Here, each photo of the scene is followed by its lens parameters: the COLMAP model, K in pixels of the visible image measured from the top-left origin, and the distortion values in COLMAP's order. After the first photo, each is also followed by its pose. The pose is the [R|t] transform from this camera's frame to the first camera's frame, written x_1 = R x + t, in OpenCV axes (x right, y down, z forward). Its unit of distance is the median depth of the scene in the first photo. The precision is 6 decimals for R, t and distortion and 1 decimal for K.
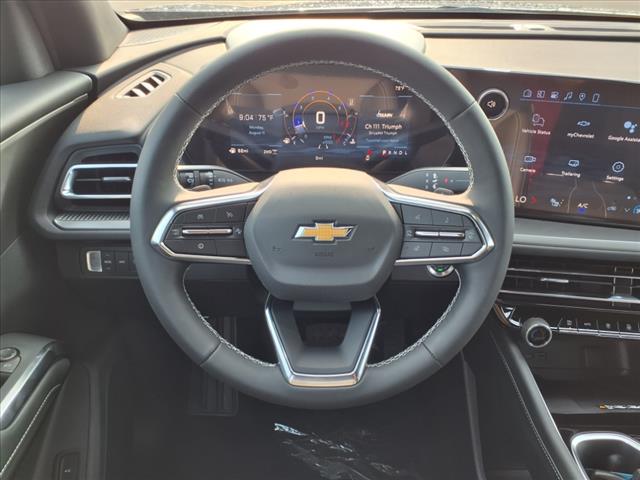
lens RADIAL K [[513.4, 0, 322.2], [0, 513.4, 243.3], [0, 0, 1]] dist [0.064632, -0.094006]
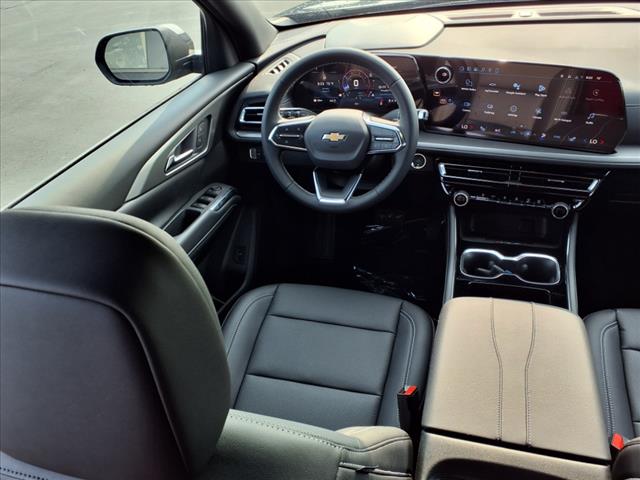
lens RADIAL K [[513.4, 0, 322.2], [0, 513.4, 243.3], [0, 0, 1]] dist [0.064632, -0.094006]
pose [[0.940956, 0.088136, -0.326854, 0.642797], [-0.052209, 0.991744, 0.117121, 0.158804], [0.334478, -0.093141, 0.937789, -1.077767]]
